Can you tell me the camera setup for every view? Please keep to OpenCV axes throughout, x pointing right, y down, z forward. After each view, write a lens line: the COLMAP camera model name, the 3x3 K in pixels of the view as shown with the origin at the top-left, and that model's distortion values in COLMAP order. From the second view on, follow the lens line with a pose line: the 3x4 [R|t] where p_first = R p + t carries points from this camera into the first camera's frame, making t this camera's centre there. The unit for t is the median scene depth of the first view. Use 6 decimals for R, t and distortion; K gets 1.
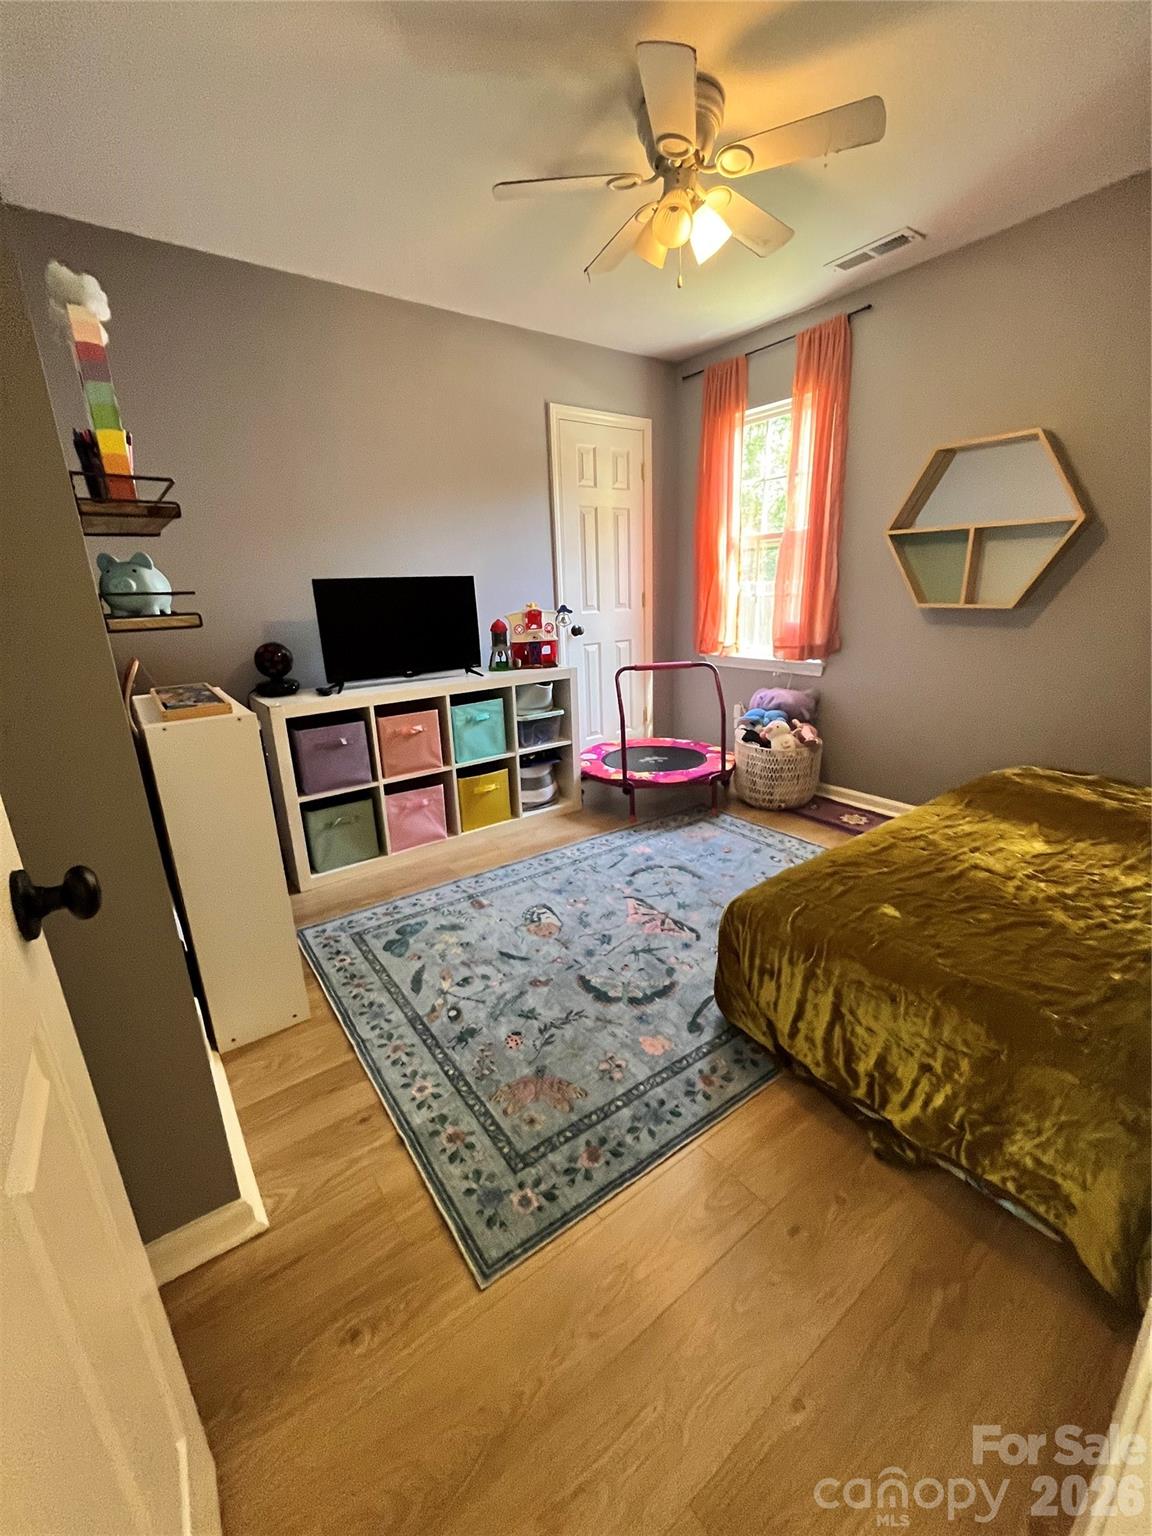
lens RADIAL K [[622.6, 0, 574.6], [0, 622.6, 767.3], [0, 0, 1]] dist [-0.002579, -0.000184]
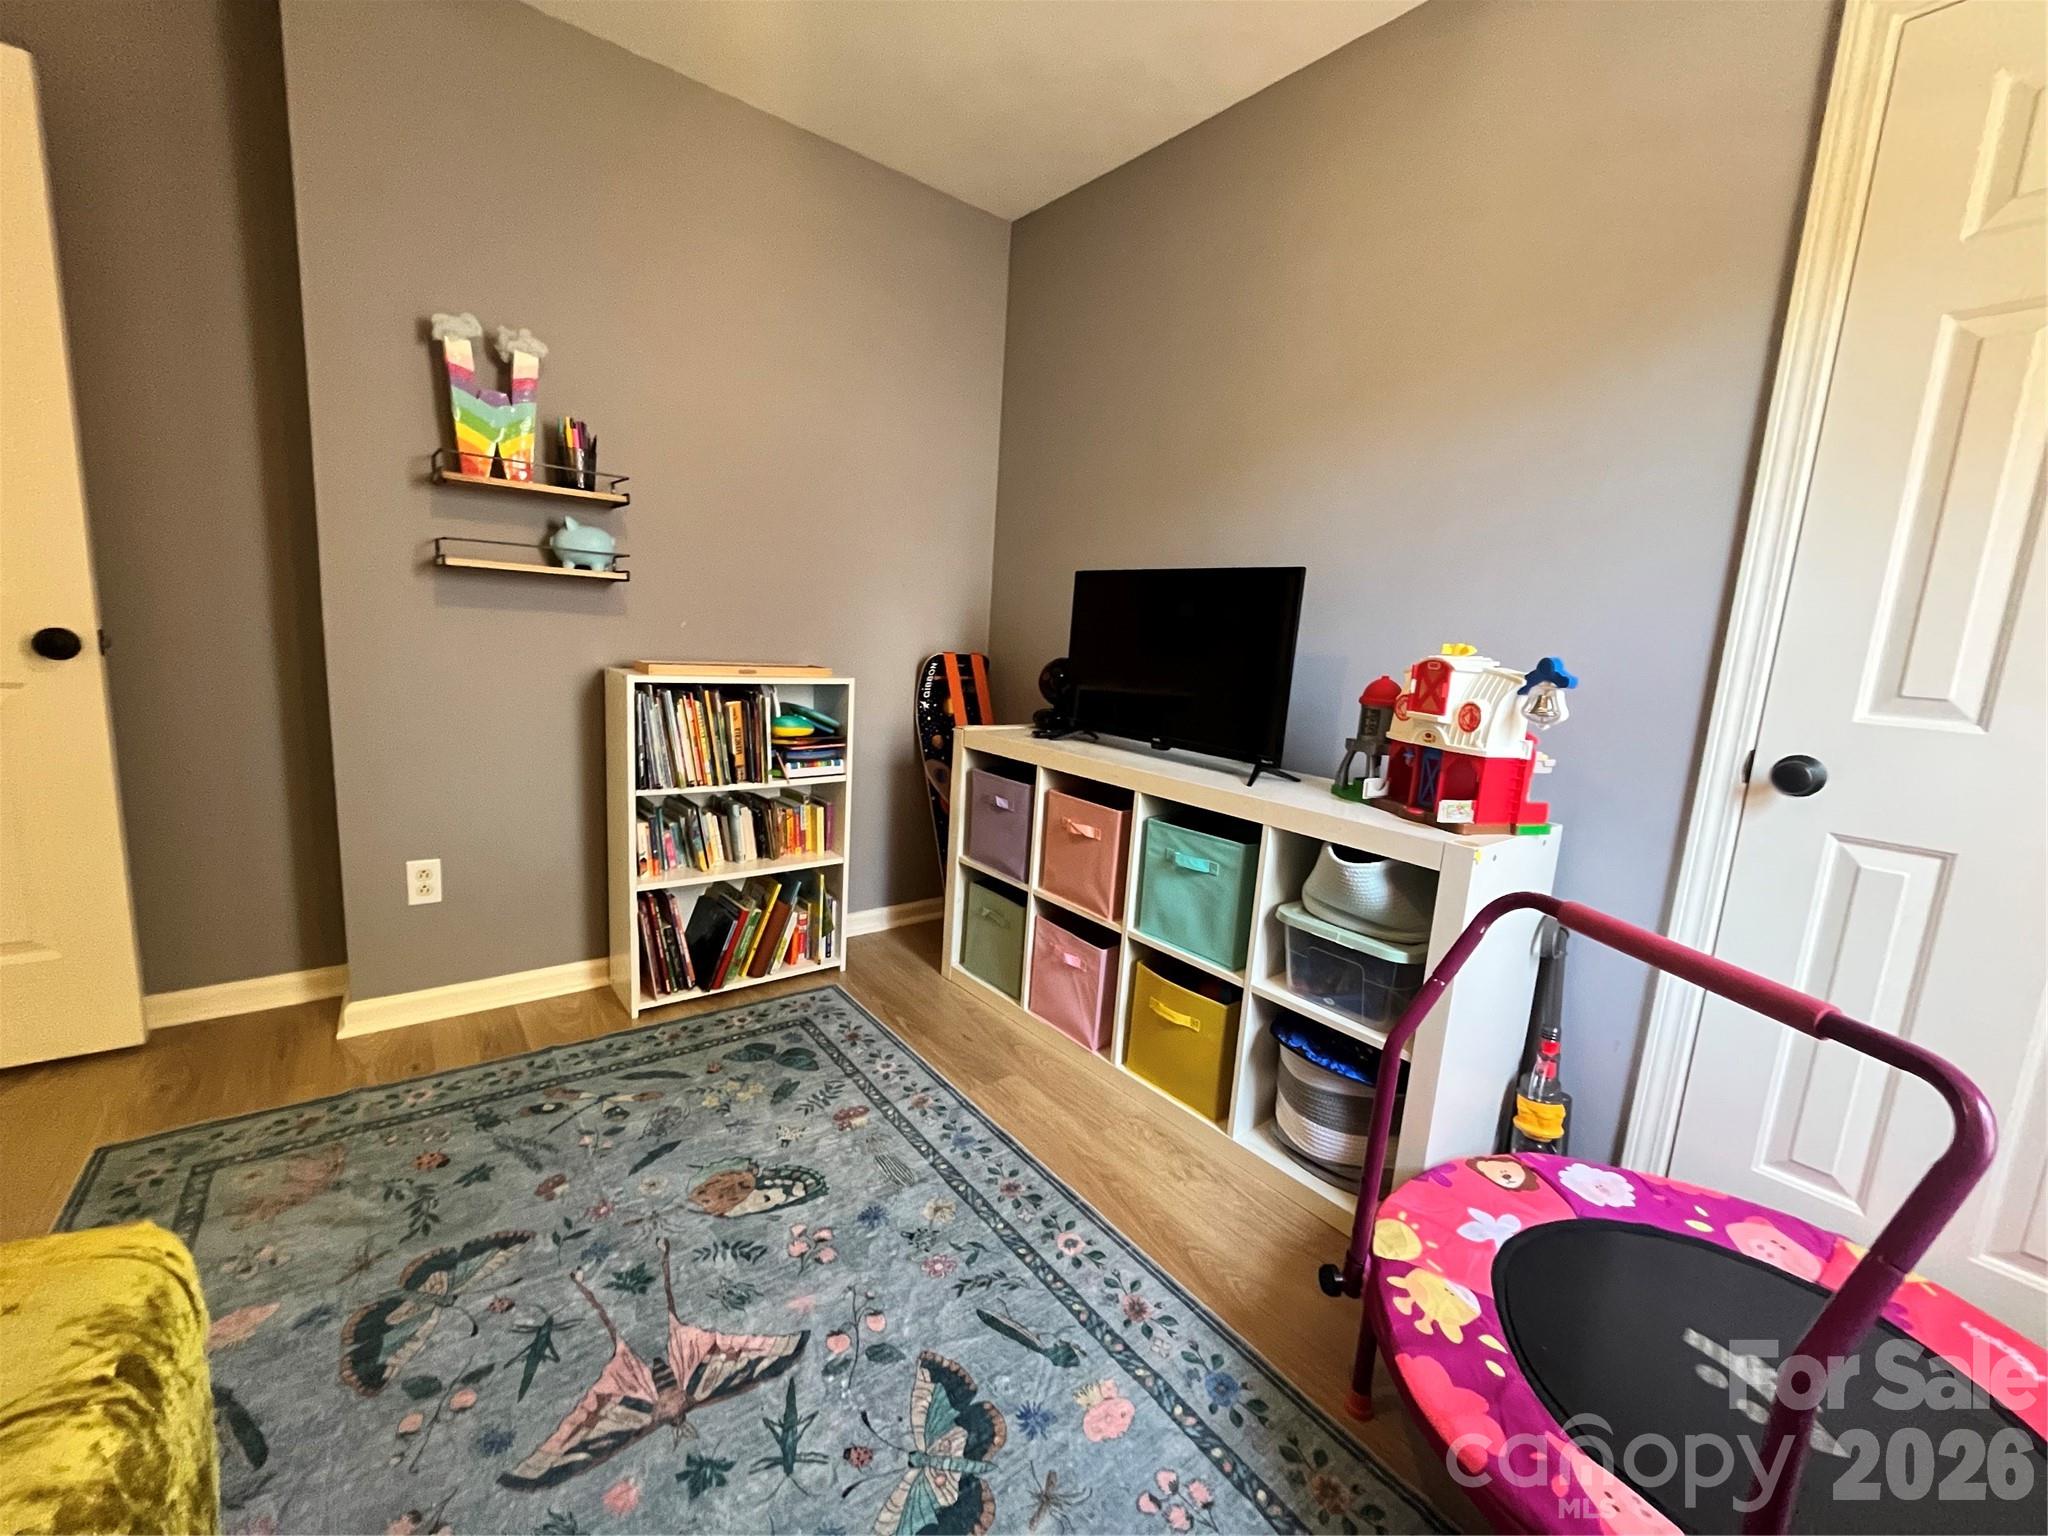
lens RADIAL K [[821.0, 0, 1024.0], [0, 821.0, 768.0], [0, 0, 1]] dist [-0.002924, -0.000476]
pose [[0.031972, 0.200234, -0.979226, 0.550350], [-0.342527, 0.922594, 0.177470, -0.271883], [0.938964, 0.329737, 0.098082, 1.031046]]
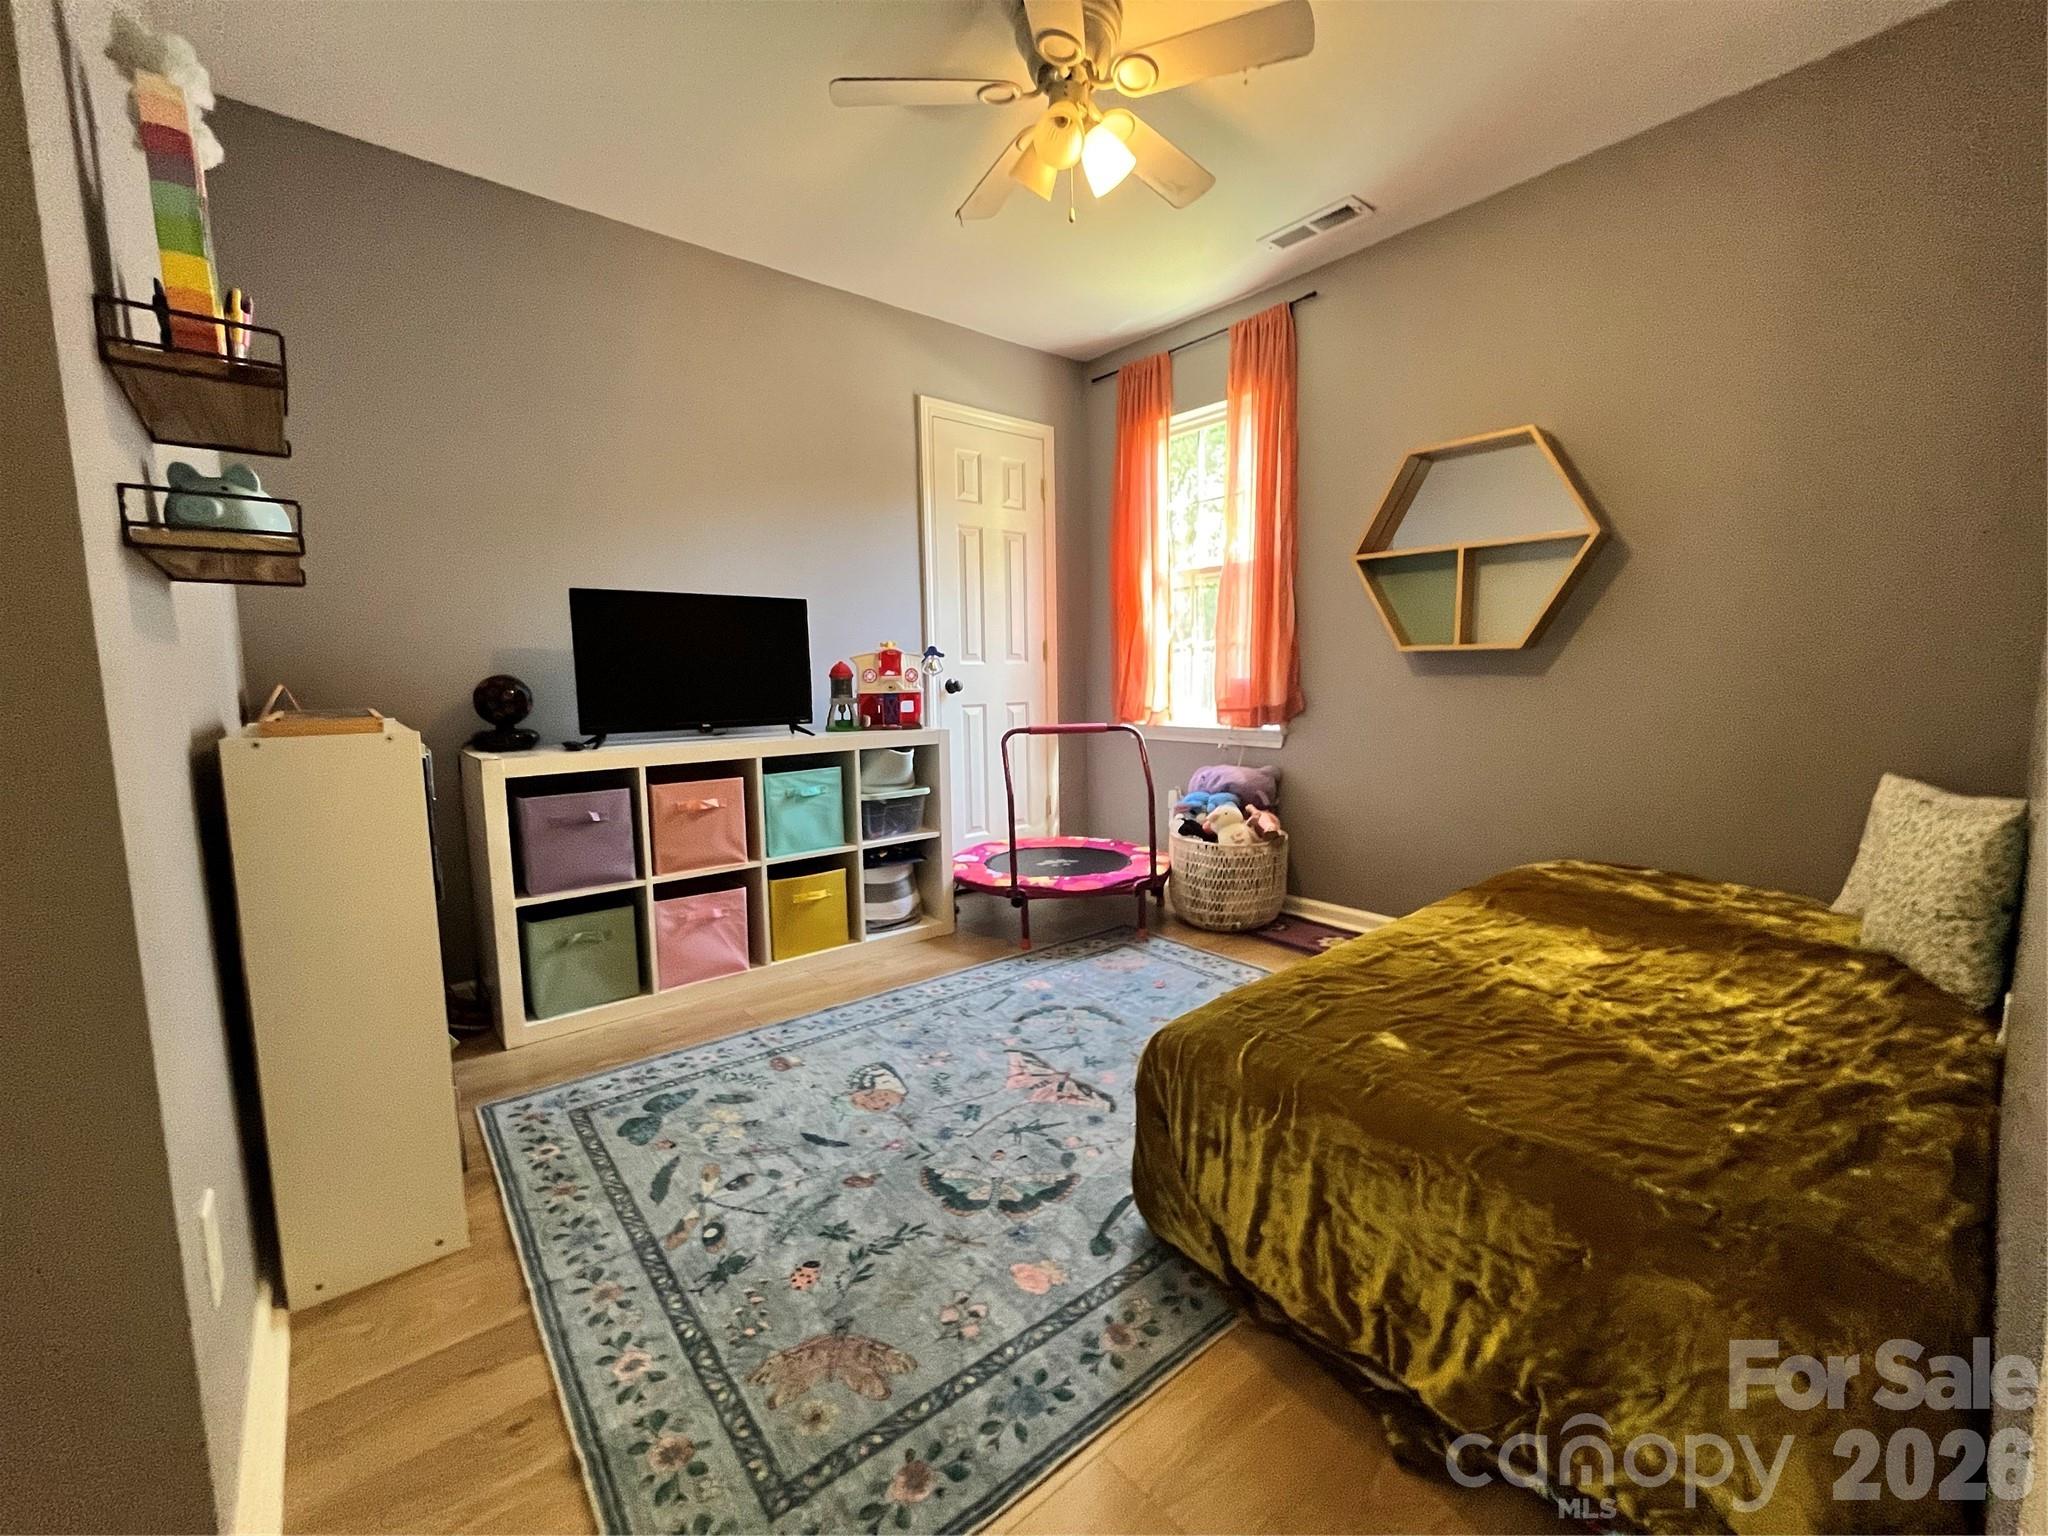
lens RADIAL K [[830.1, 0, 1024.0], [0, 830.1, 765.3], [0, 0, 1]] dist [-0.002579, -0.000184]
pose [[0.997950, 0.012754, 0.062715, 0.043092], [-0.001728, 0.984955, -0.172802, 0.065659], [-0.063975, 0.172339, 0.982958, 0.079584]]
